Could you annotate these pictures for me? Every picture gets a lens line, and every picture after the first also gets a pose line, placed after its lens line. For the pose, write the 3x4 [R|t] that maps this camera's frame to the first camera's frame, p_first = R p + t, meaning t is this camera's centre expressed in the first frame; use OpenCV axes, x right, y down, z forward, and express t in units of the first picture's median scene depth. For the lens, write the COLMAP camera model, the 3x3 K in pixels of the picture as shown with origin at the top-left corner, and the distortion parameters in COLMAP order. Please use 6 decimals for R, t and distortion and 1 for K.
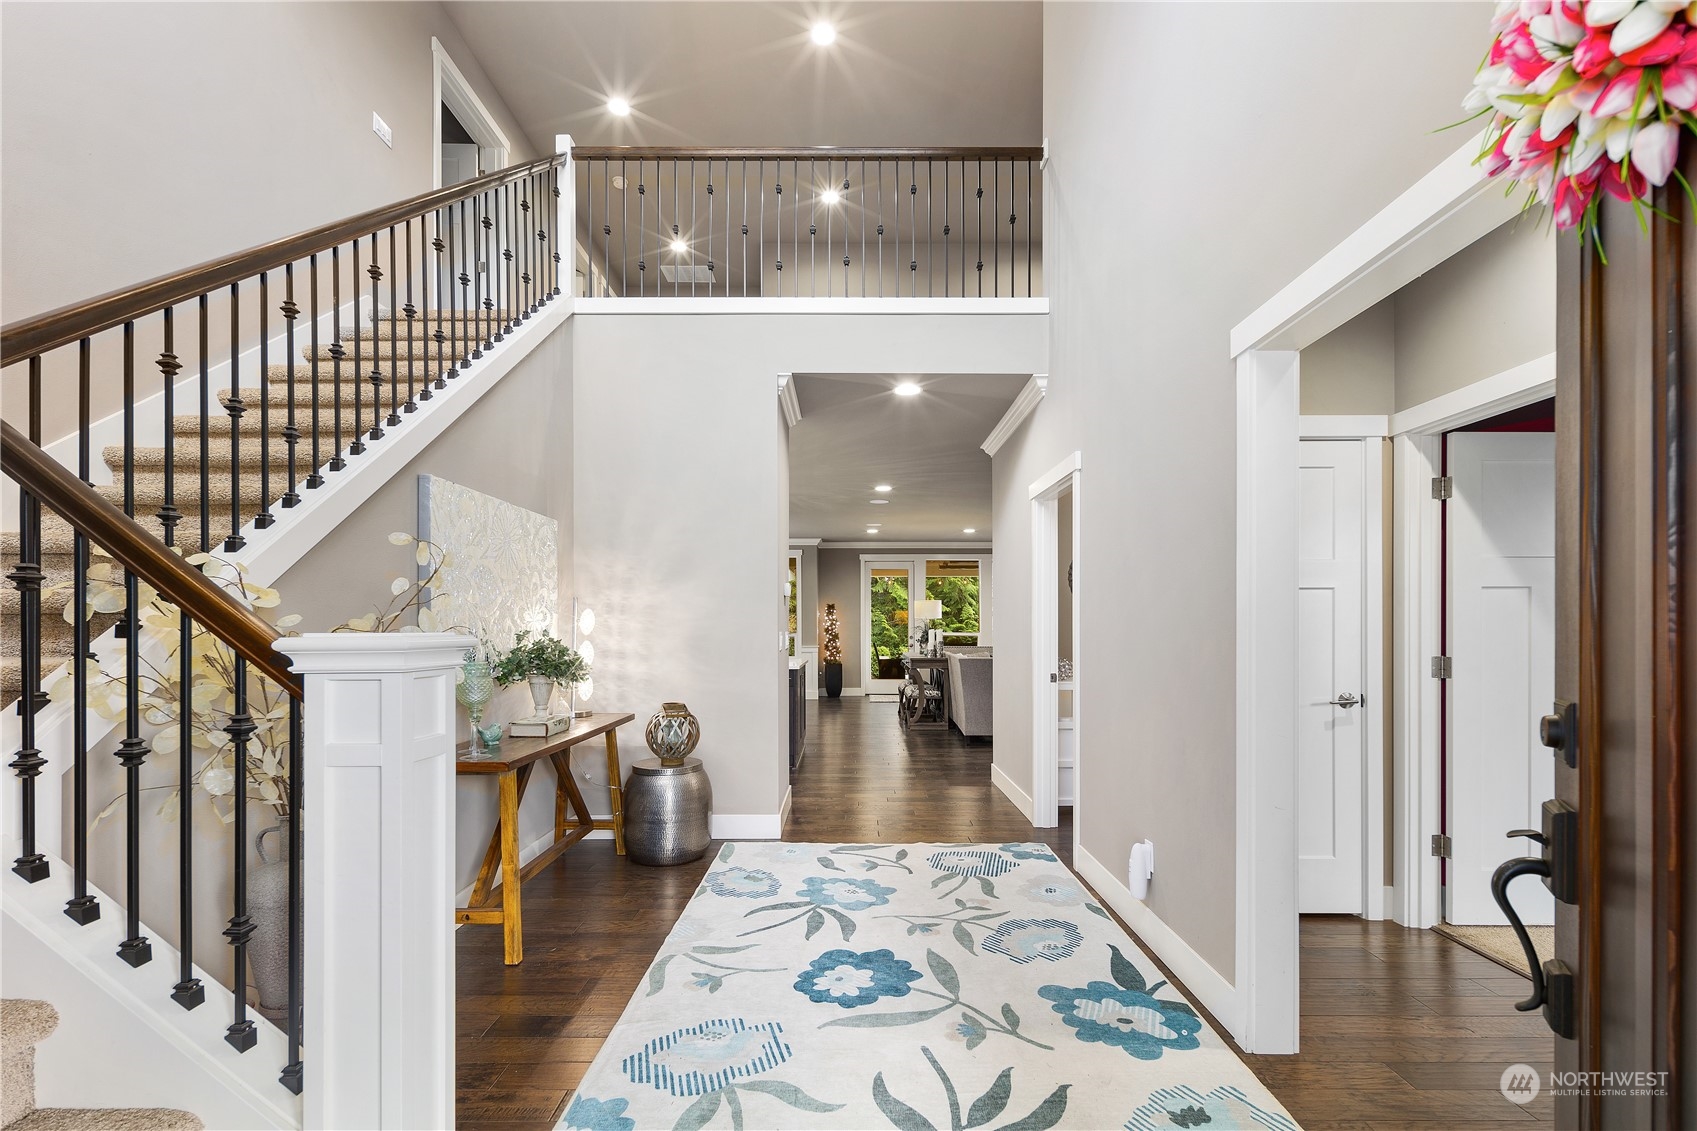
lens RADIAL K [[734.1, 0, 847.4], [0, 734.1, 628.3], [0, 0, 1]] dist [0.002204, -0.000482]
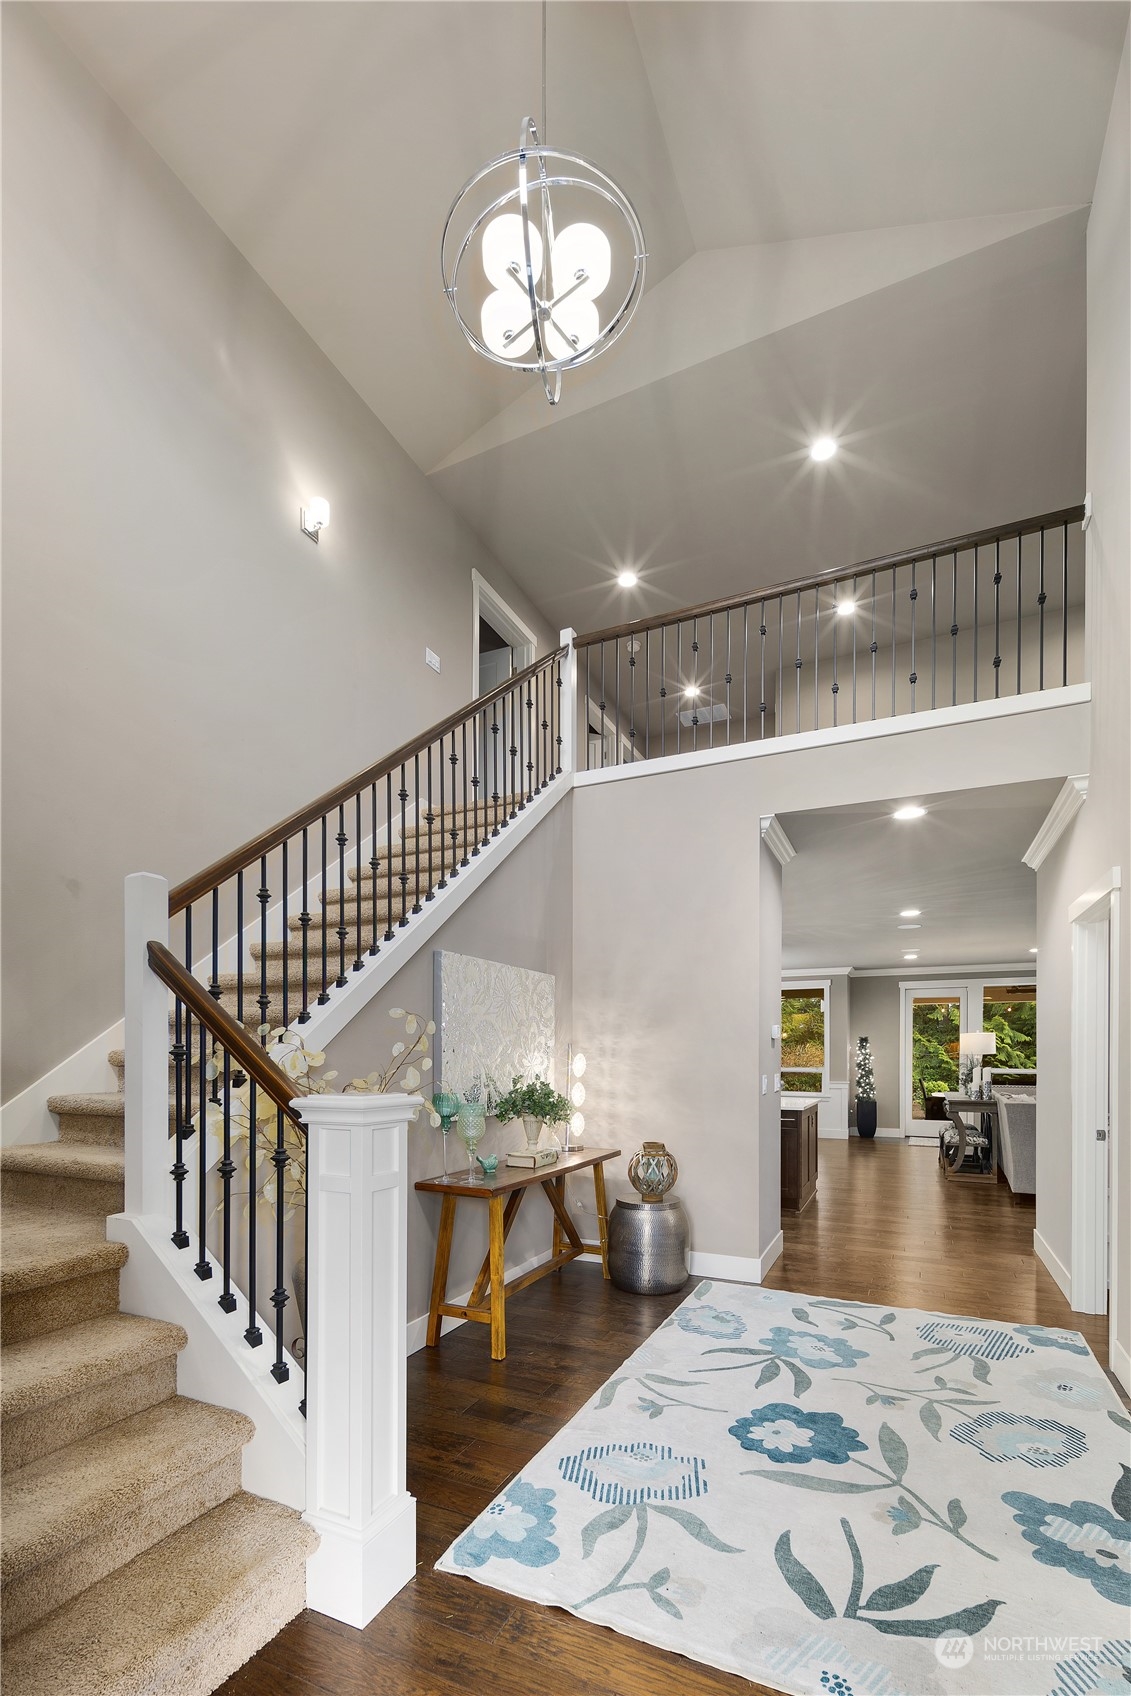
lens RADIAL K [[740.1, 0, 559.8], [0, 740.1, 1058.6], [0, 0, 1]] dist [0.001347, -0.000573]
pose [[0.903874, 0.005383, -0.427764, 0.120440], [-0.004444, 0.999985, 0.003195, -0.027613], [0.427775, -0.000987, 0.903885, -0.031432]]
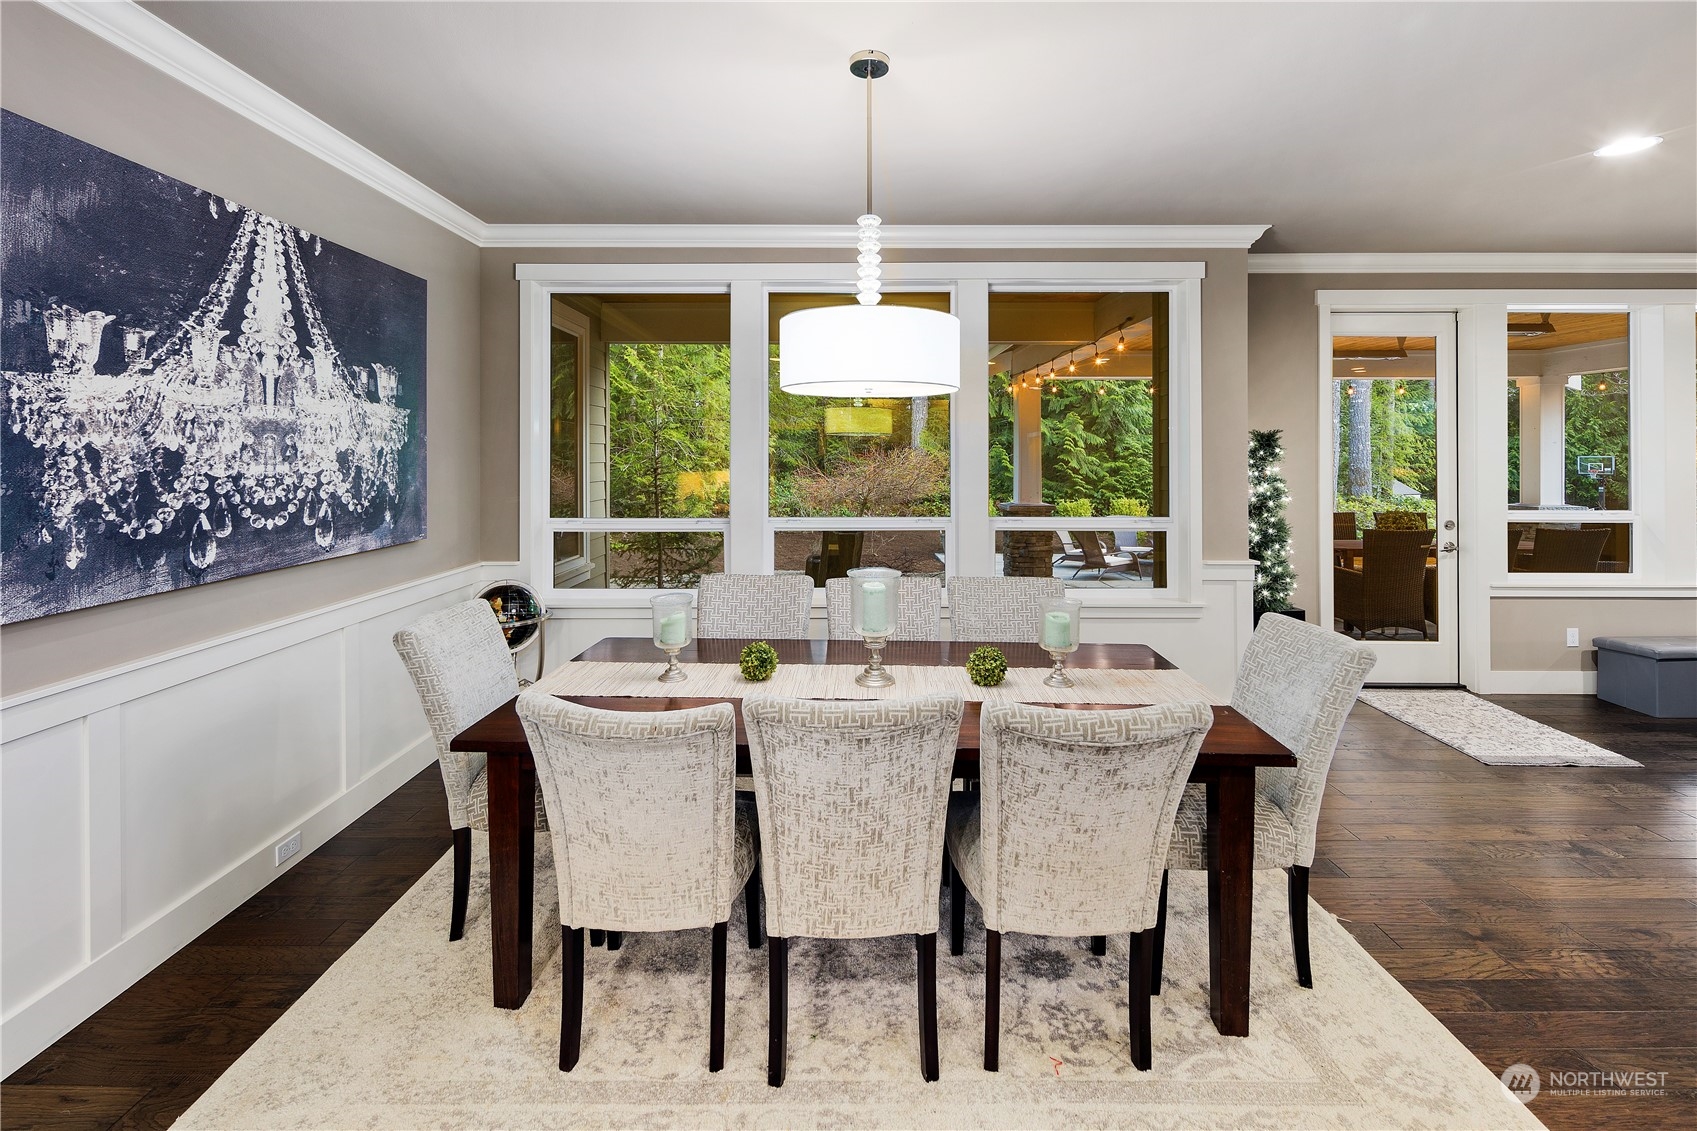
lens RADIAL K [[743.6, 0, 847.2], [0, 743.6, 456.2], [0, 0, 1]] dist [0.002164, -0.000741]
pose [[0.999984, 0.002390, -0.005123, -0.836014], [-0.002402, 0.999994, -0.002326, -0.080203], [0.005118, 0.002338, 0.999984, 2.594742]]
